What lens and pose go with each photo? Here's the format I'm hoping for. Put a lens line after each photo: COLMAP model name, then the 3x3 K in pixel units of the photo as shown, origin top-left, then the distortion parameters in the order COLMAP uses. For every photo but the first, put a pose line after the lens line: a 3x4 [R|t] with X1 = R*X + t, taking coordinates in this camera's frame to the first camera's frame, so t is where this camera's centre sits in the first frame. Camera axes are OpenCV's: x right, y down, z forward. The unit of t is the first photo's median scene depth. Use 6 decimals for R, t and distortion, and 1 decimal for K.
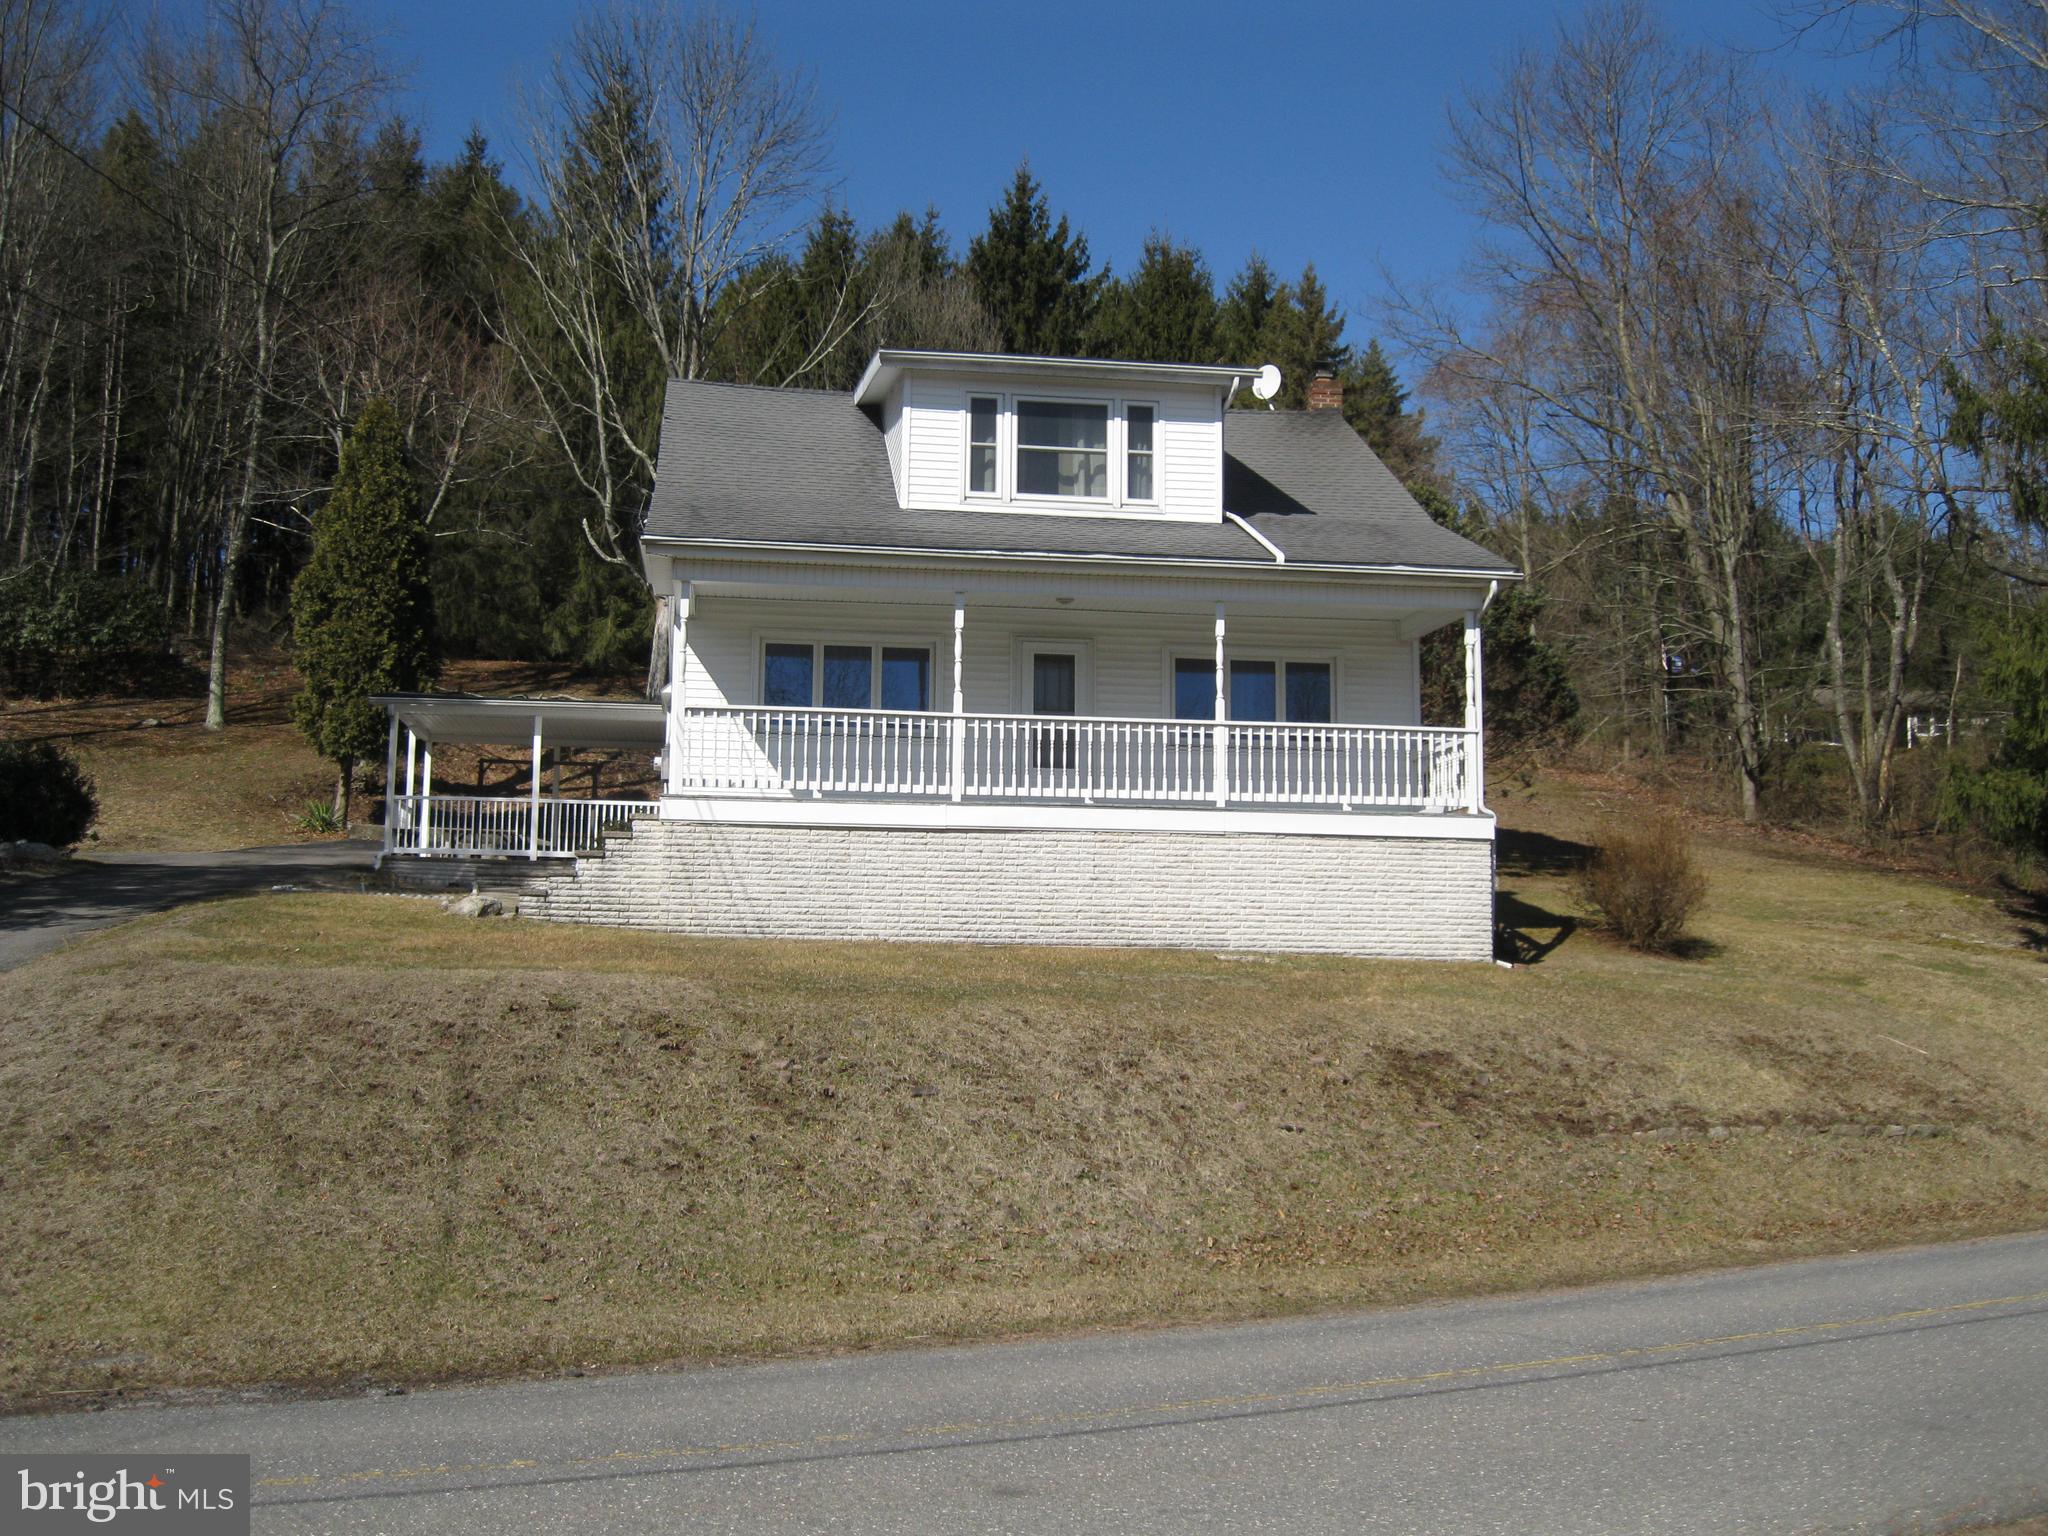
lens RADIAL K [[2078.1, 0, 980.6], [0, 2078.1, 767.2], [0, 0, 1]] dist [-0.113830, 0.034732]
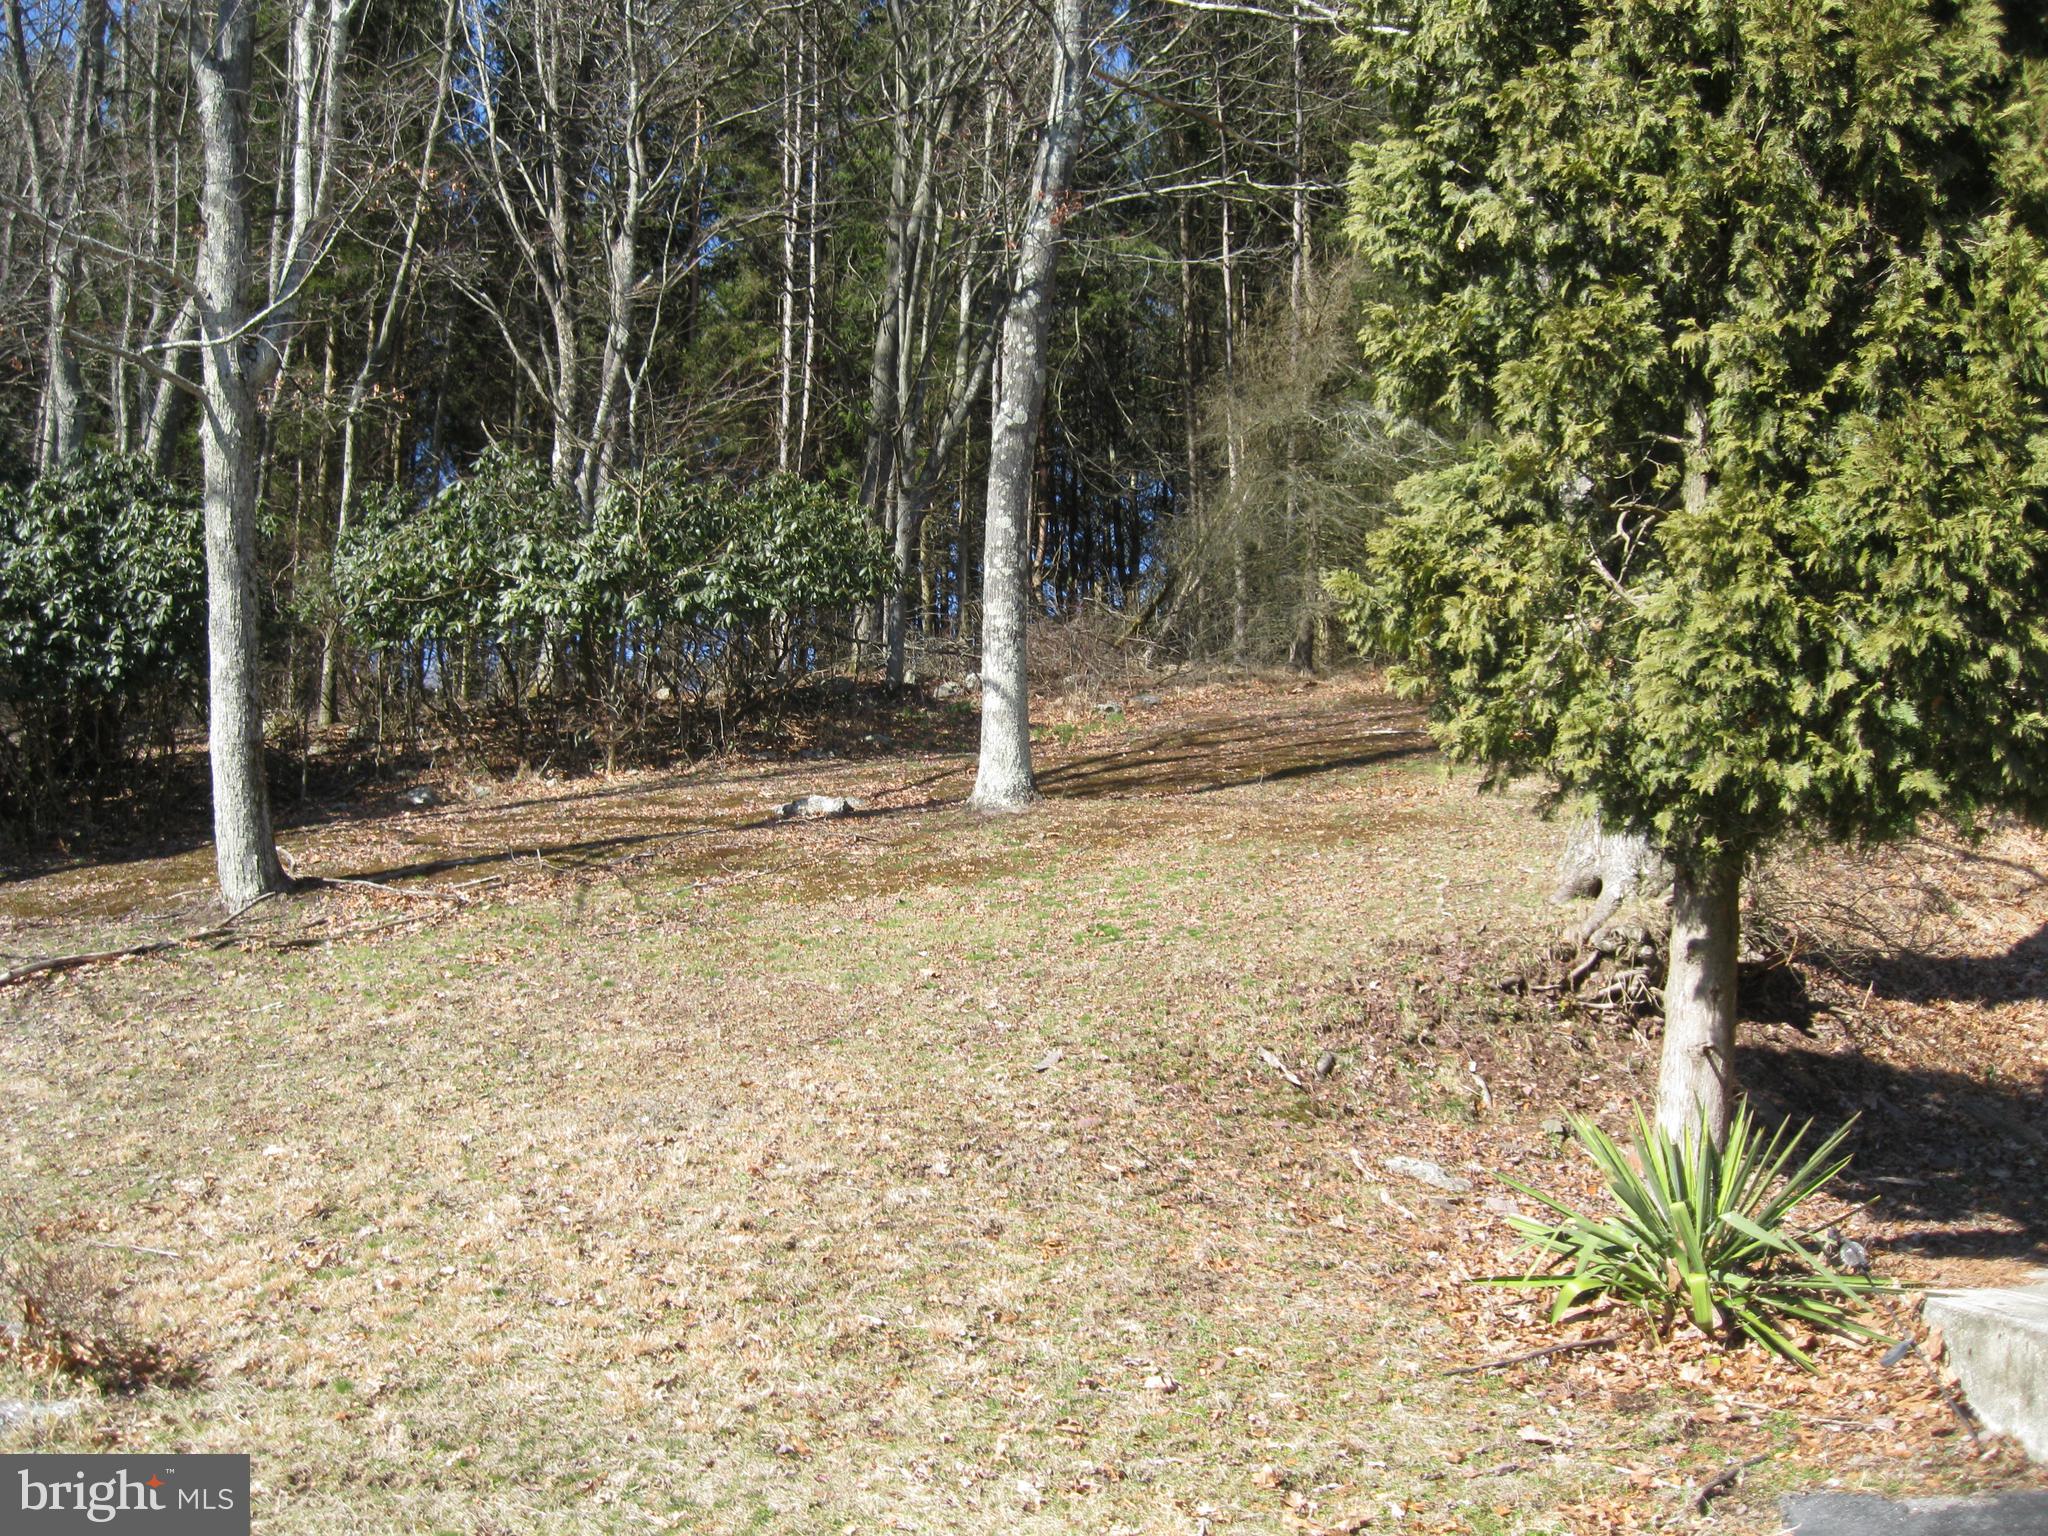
lens RADIAL K [[2078.1, 0, 980.6], [0, 2078.1, 767.2], [0, 0, 1]] dist [-0.113830, 0.034732]
pose [[0.927670, -0.071168, -0.366555, -0.252129], [0.042672, 0.995443, -0.085276, 0.001469], [0.370954, 0.063466, 0.926480, 0.680987]]
